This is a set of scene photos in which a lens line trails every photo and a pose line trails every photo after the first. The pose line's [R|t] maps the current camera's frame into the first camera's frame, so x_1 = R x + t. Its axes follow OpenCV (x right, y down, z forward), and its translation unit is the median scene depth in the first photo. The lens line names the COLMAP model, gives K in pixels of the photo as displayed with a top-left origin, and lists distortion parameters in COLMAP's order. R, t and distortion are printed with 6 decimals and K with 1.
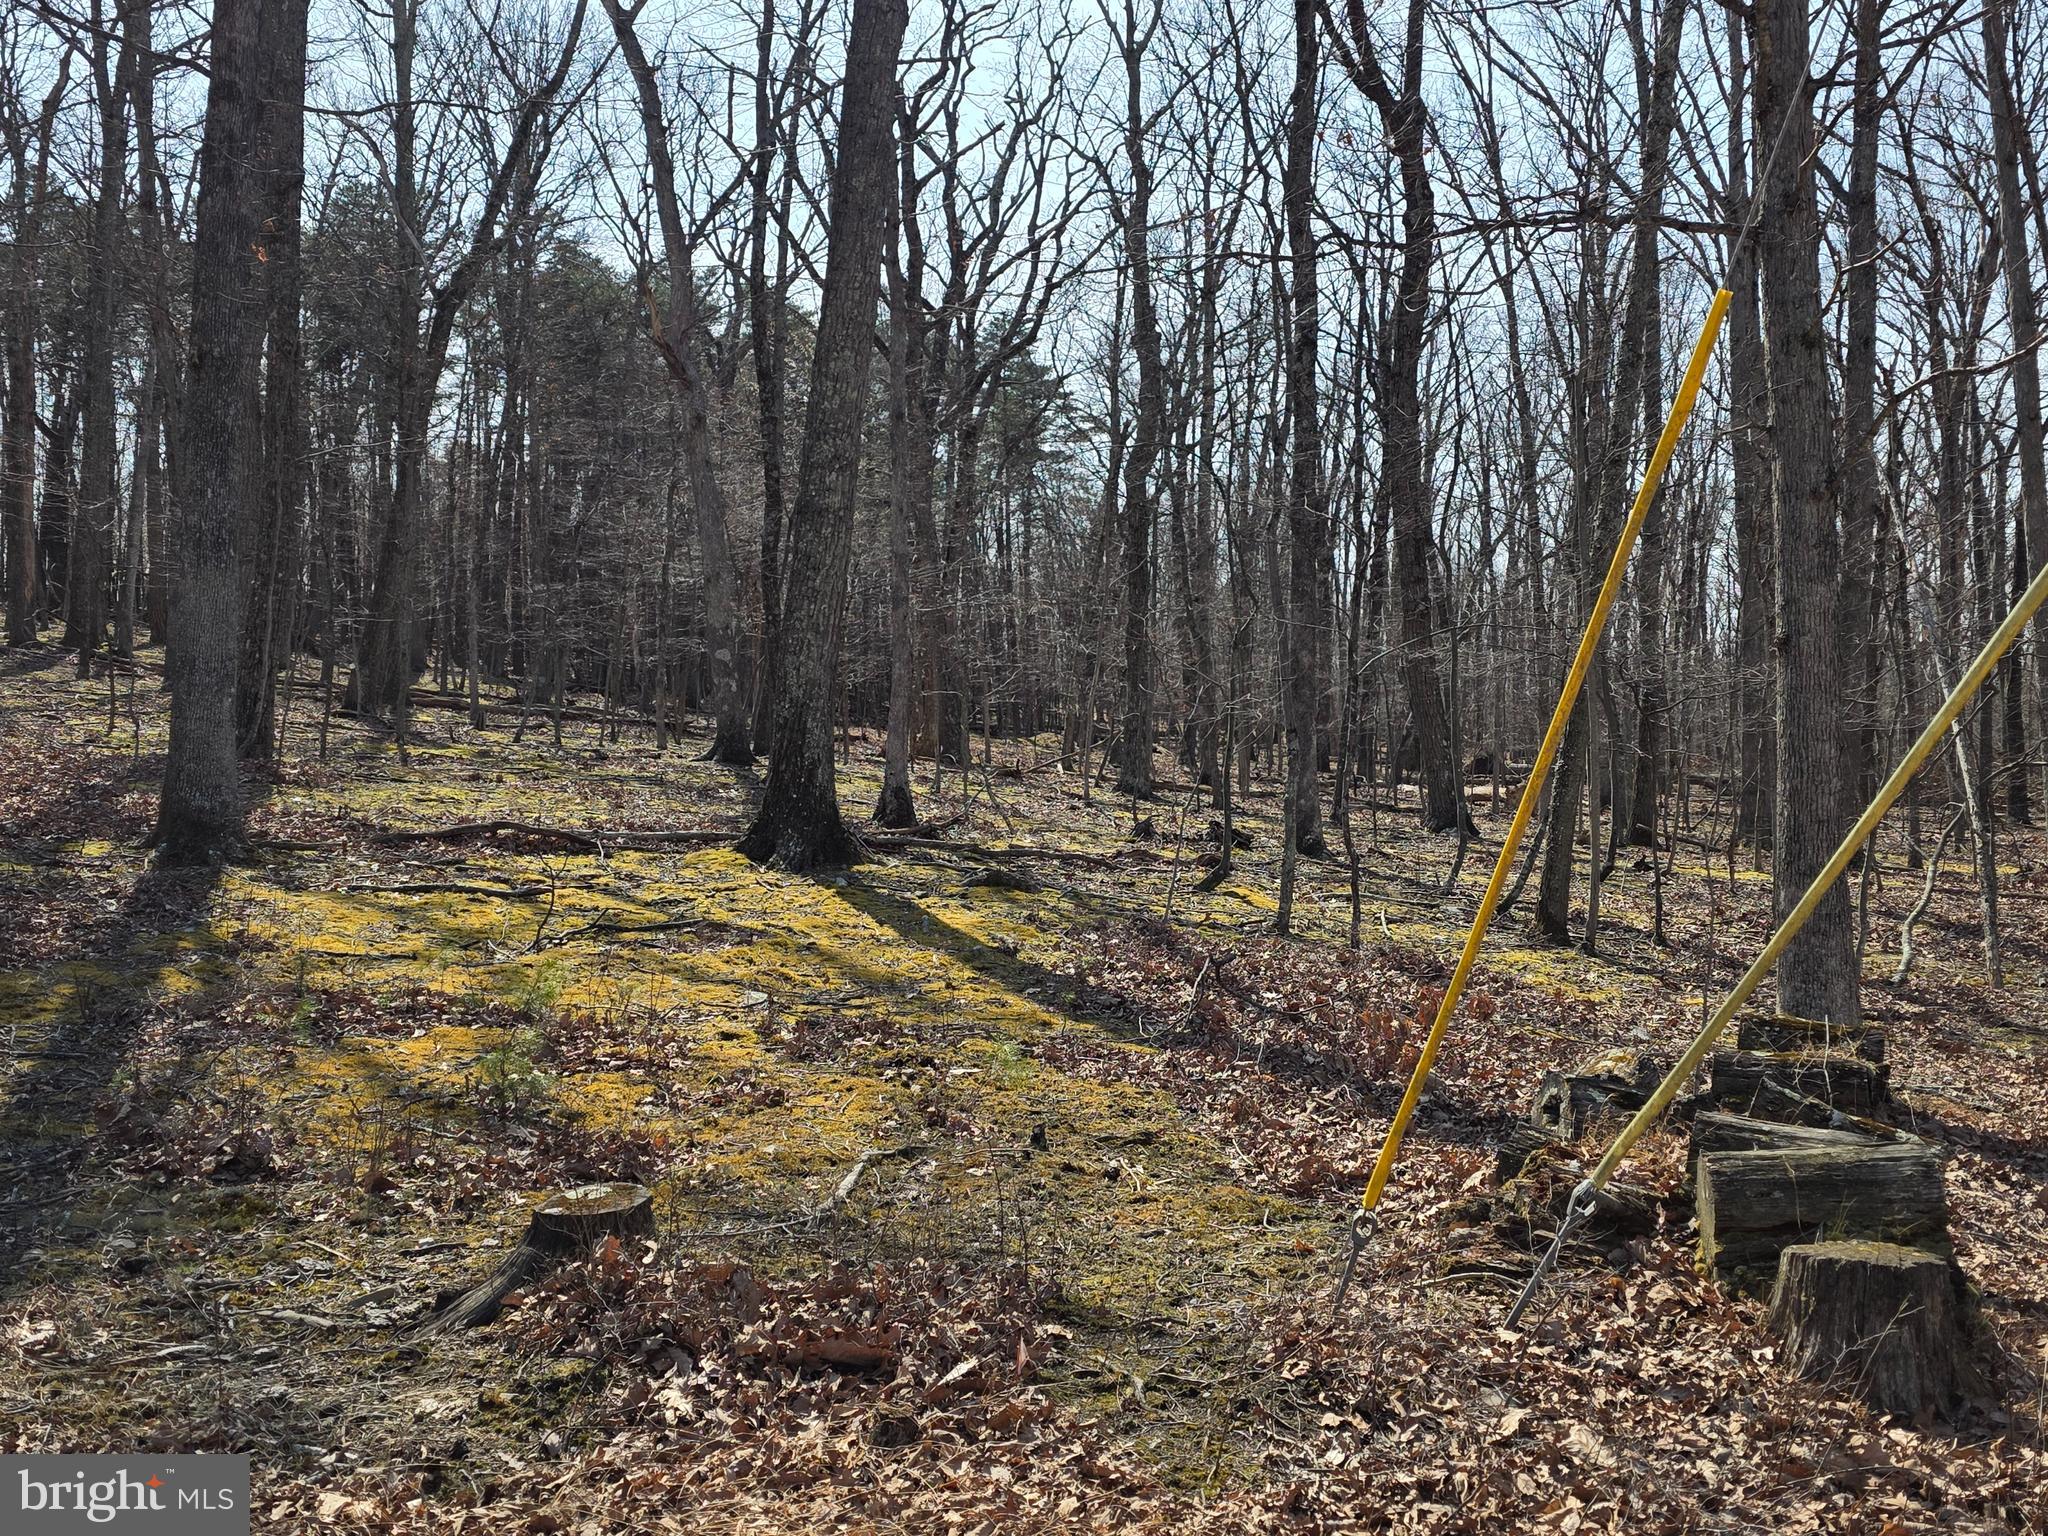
lens RADIAL K [[1928.2, 0, 1017.8], [0, 1928.2, 716.0], [0, 0, 1]] dist [0.112892, -0.154448]
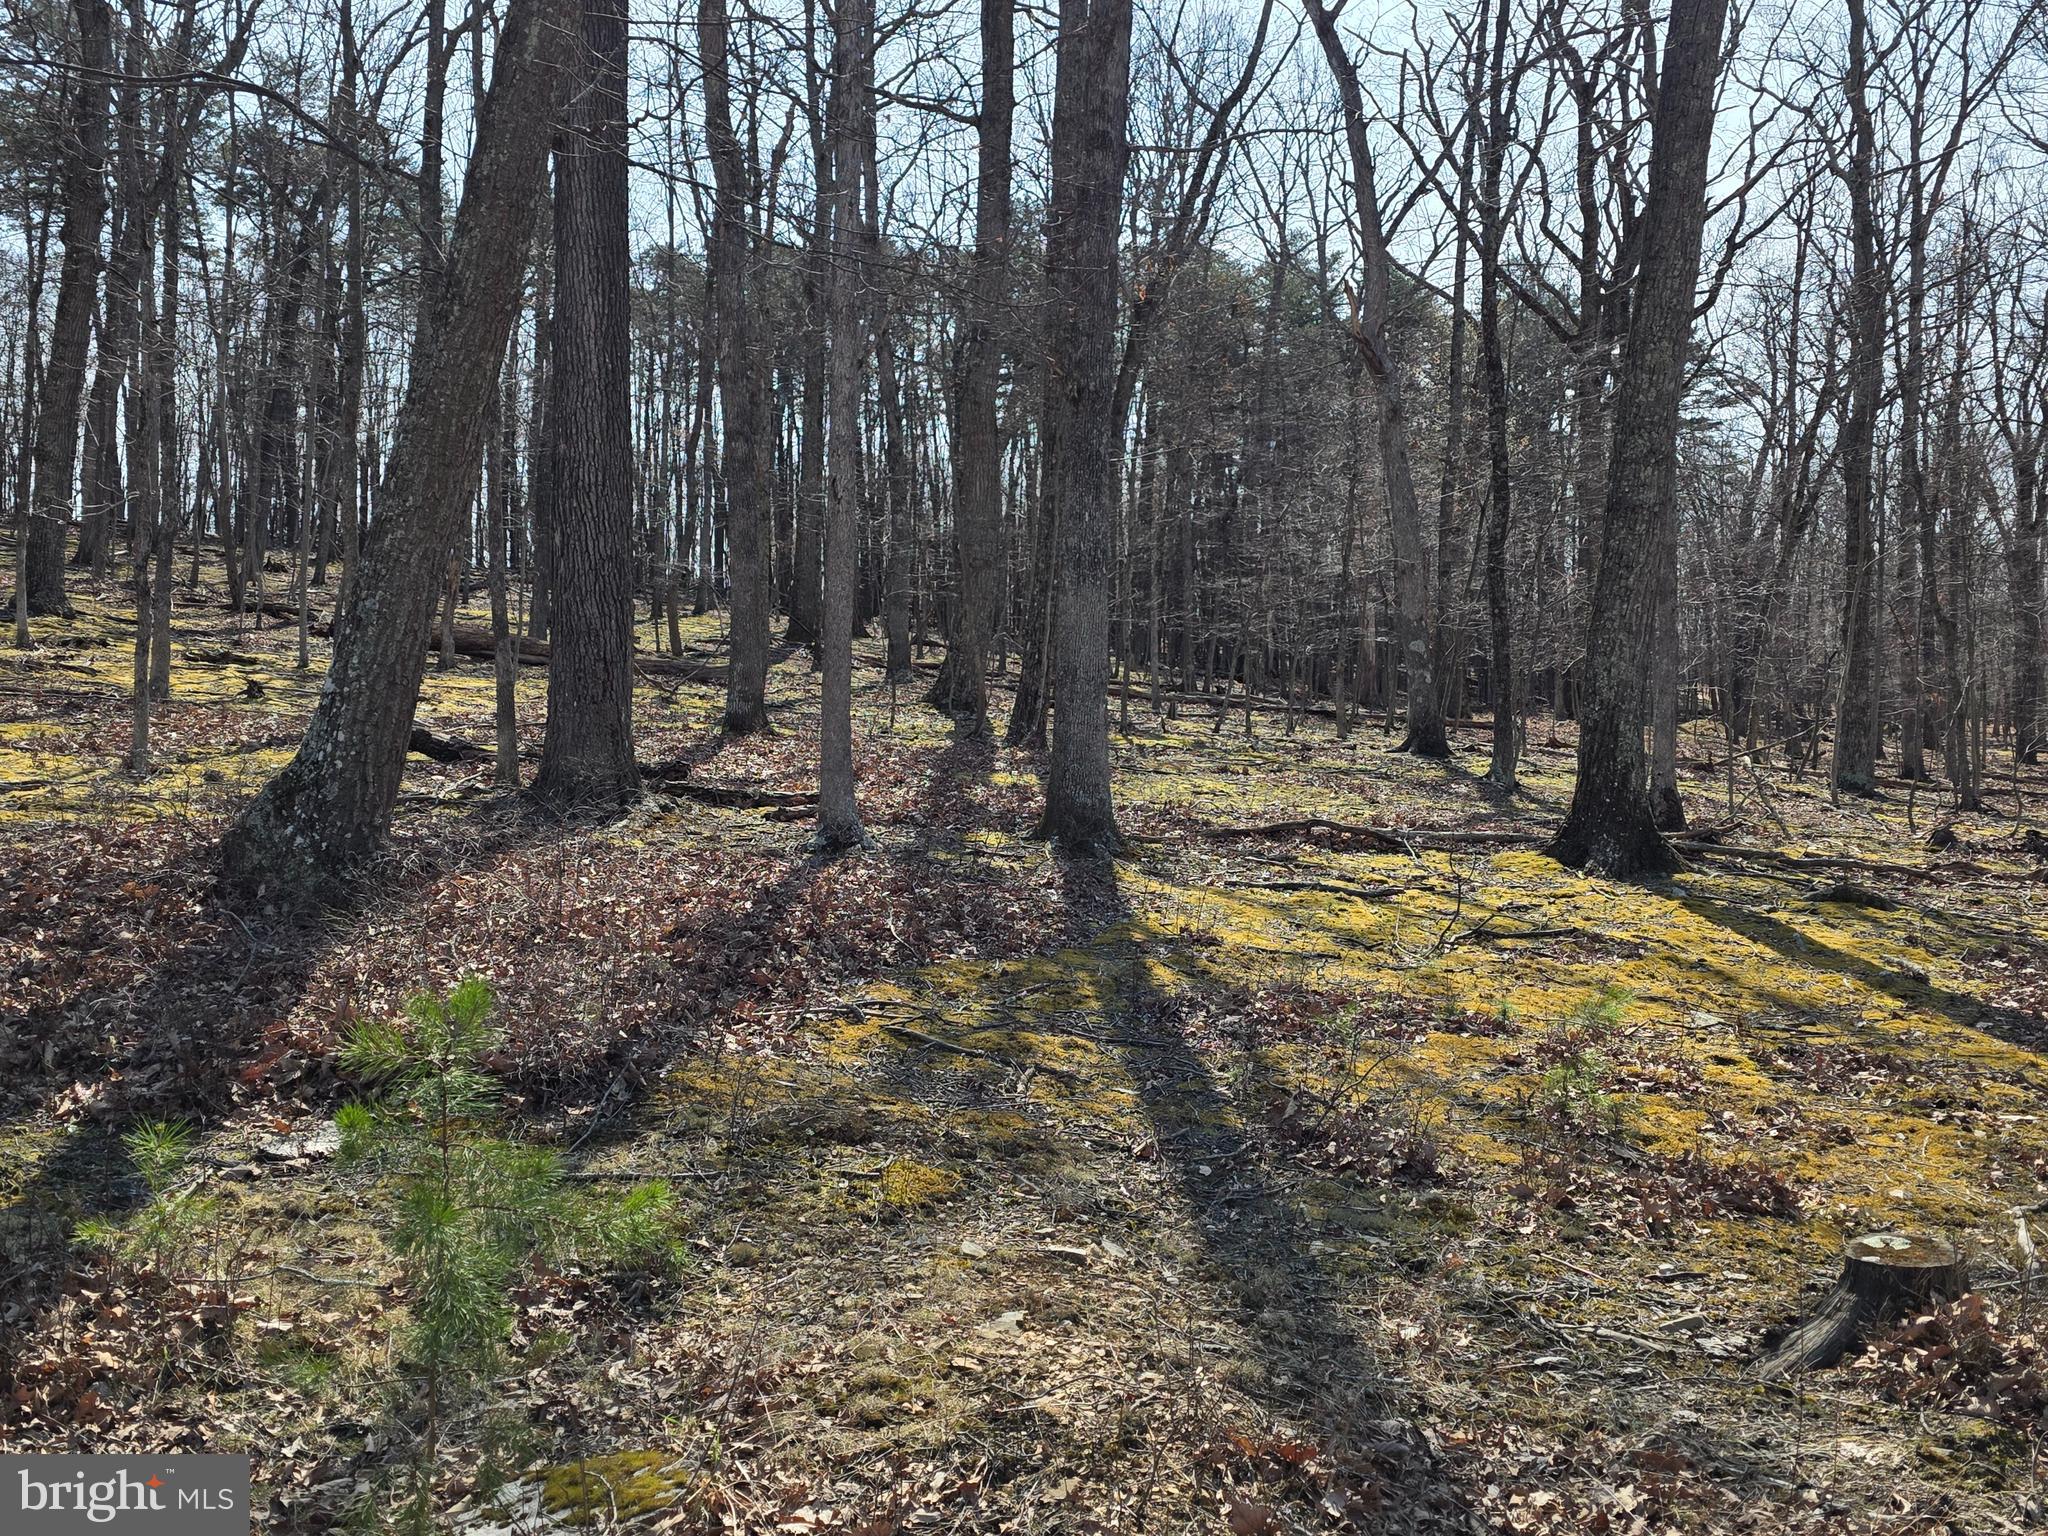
lens RADIAL K [[1921.8, 0, 1031.3], [0, 1921.8, 713.5], [0, 0, 1]] dist [0.106684, -0.141943]
pose [[0.953878, 0.004539, -0.300159, -0.112160], [-0.002222, 0.999965, 0.008062, -0.011058], [0.300186, -0.007023, 0.953855, -0.028138]]
